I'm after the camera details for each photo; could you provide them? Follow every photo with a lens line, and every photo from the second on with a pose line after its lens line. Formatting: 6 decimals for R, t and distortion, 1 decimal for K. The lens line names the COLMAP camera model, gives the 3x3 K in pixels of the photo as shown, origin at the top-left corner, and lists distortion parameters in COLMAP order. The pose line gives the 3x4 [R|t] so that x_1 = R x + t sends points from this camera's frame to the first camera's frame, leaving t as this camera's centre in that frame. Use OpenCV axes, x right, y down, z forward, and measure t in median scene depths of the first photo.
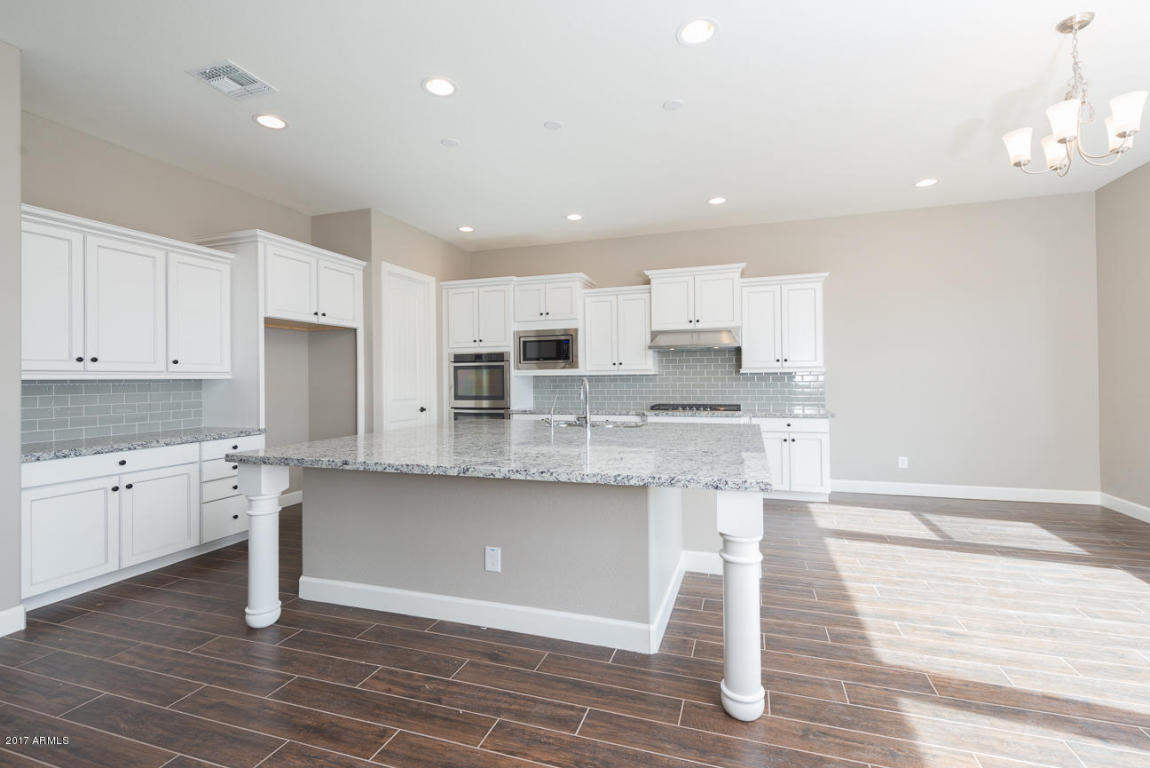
lens RADIAL K [[501.8, 0, 584.5], [0, 501.8, 375.7], [0, 0, 1]] dist [0.010833, -0.001692]
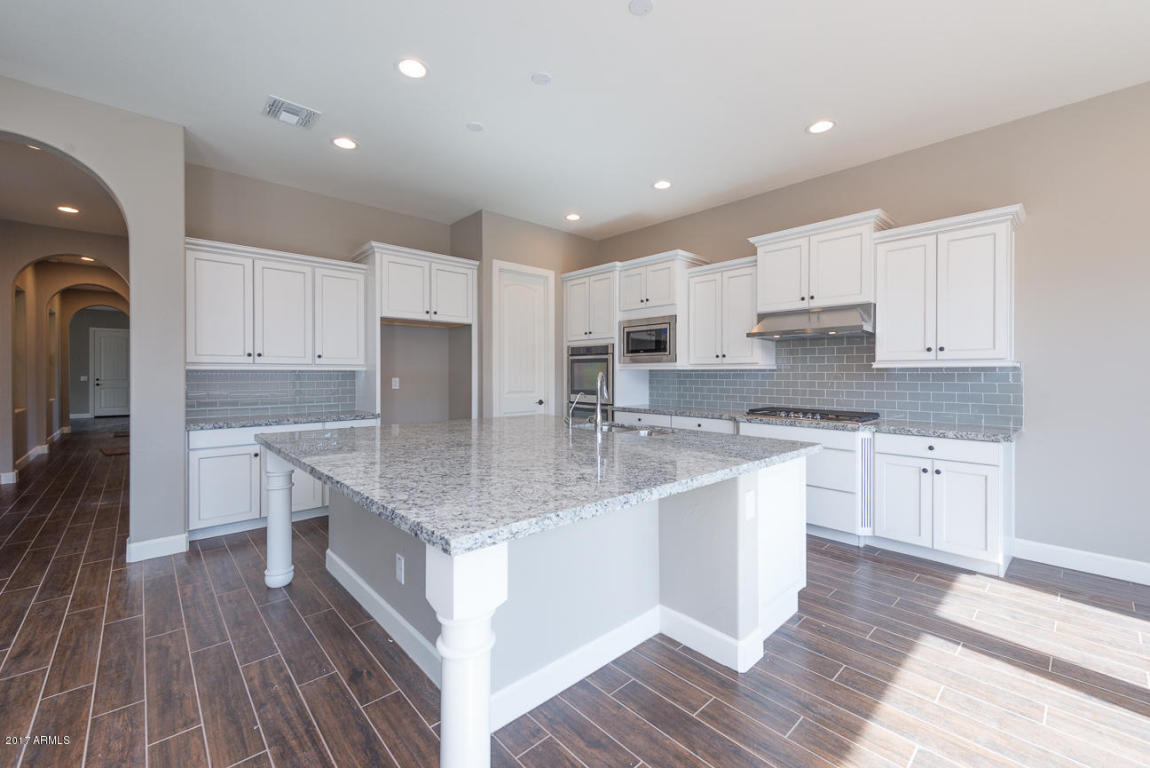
lens RADIAL K [[501.8, 0, 590.4], [0, 501.8, 377.6], [0, 0, 1]] dist [0.010833, -0.001692]
pose [[0.878972, 0.014505, -0.476653, 0.331668], [-0.007285, 0.999829, 0.016992, -0.001466], [0.476818, -0.011463, 0.878927, 0.214573]]
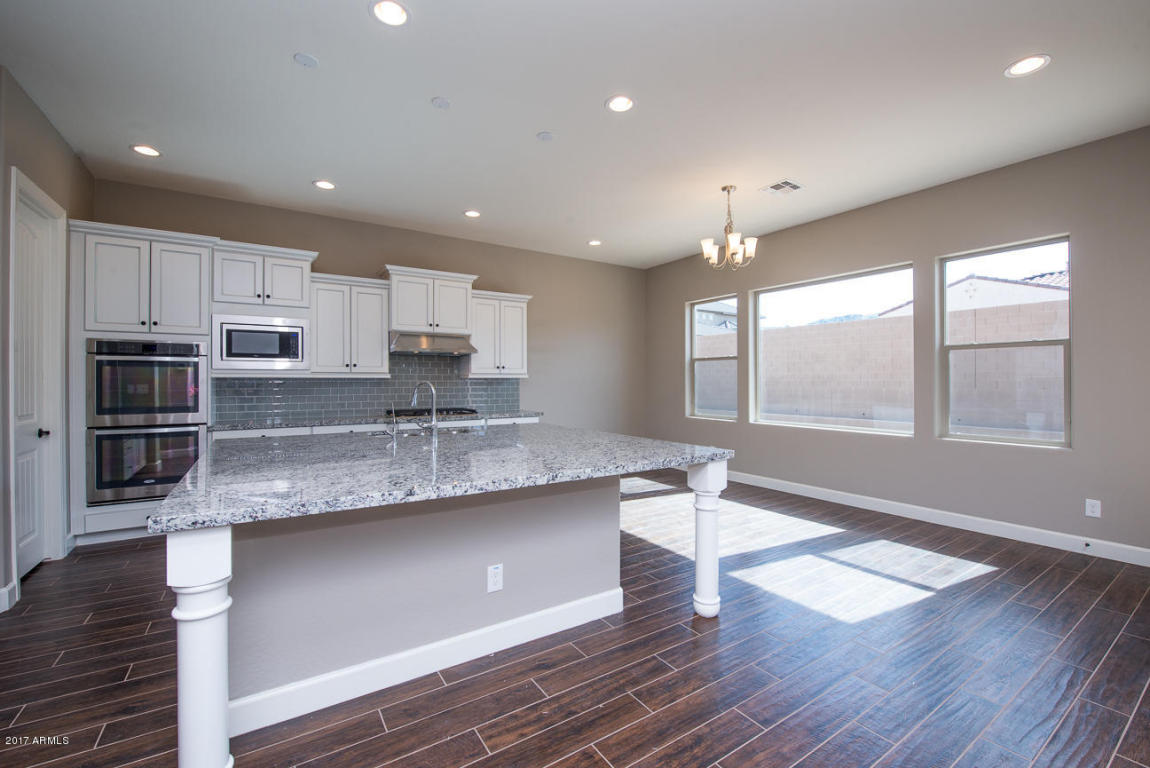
lens RADIAL K [[525.1, 0, 564.1], [0, 525.1, 380.9], [0, 0, 1]] dist [-0.010701, -0.000539]
pose [[0.607172, 0.010484, 0.794501, -0.520915], [-0.010203, 0.999933, -0.005397, 0.004750], [-0.794505, -0.004830, 0.607239, 0.190130]]
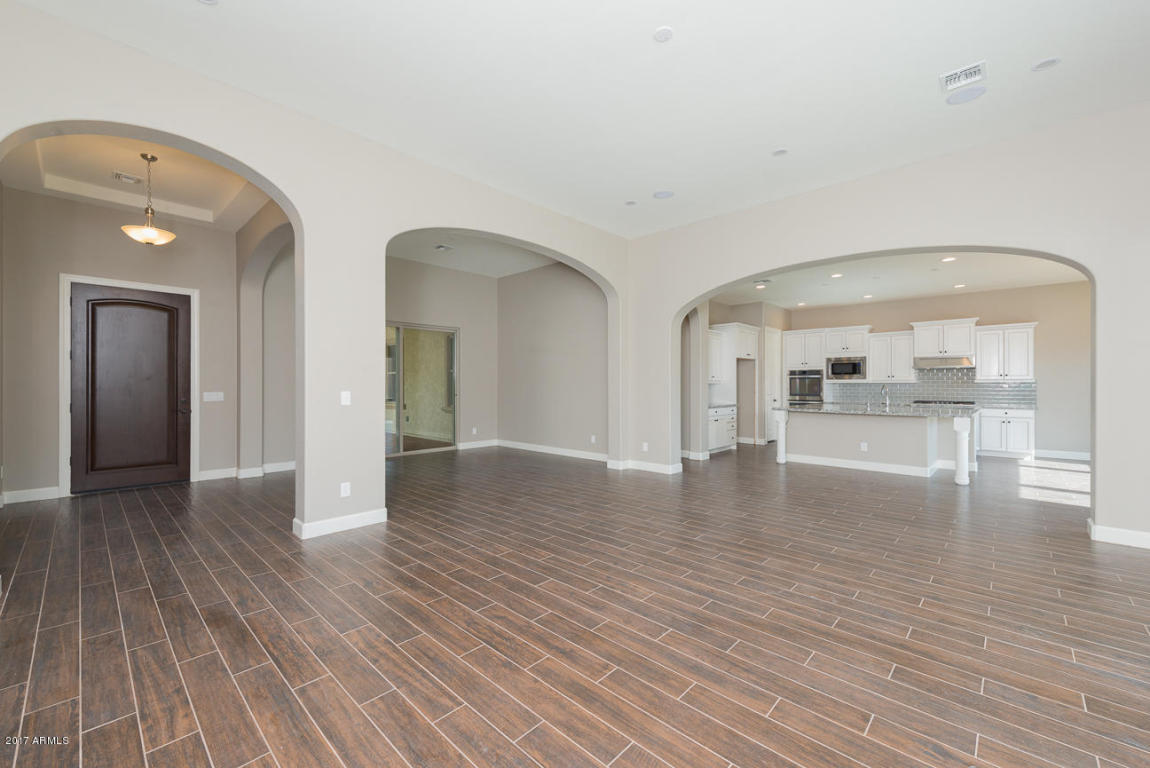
lens RADIAL K [[461.6, 0, 605.0], [0, 461.6, 394.2], [0, 0, 1]] dist [0.006691, -0.001229]
pose [[0.925183, 0.020006, -0.378993, -0.296663], [-0.006949, 0.999335, 0.035790, -0.015500], [0.379458, -0.030479, 0.924707, -1.071361]]
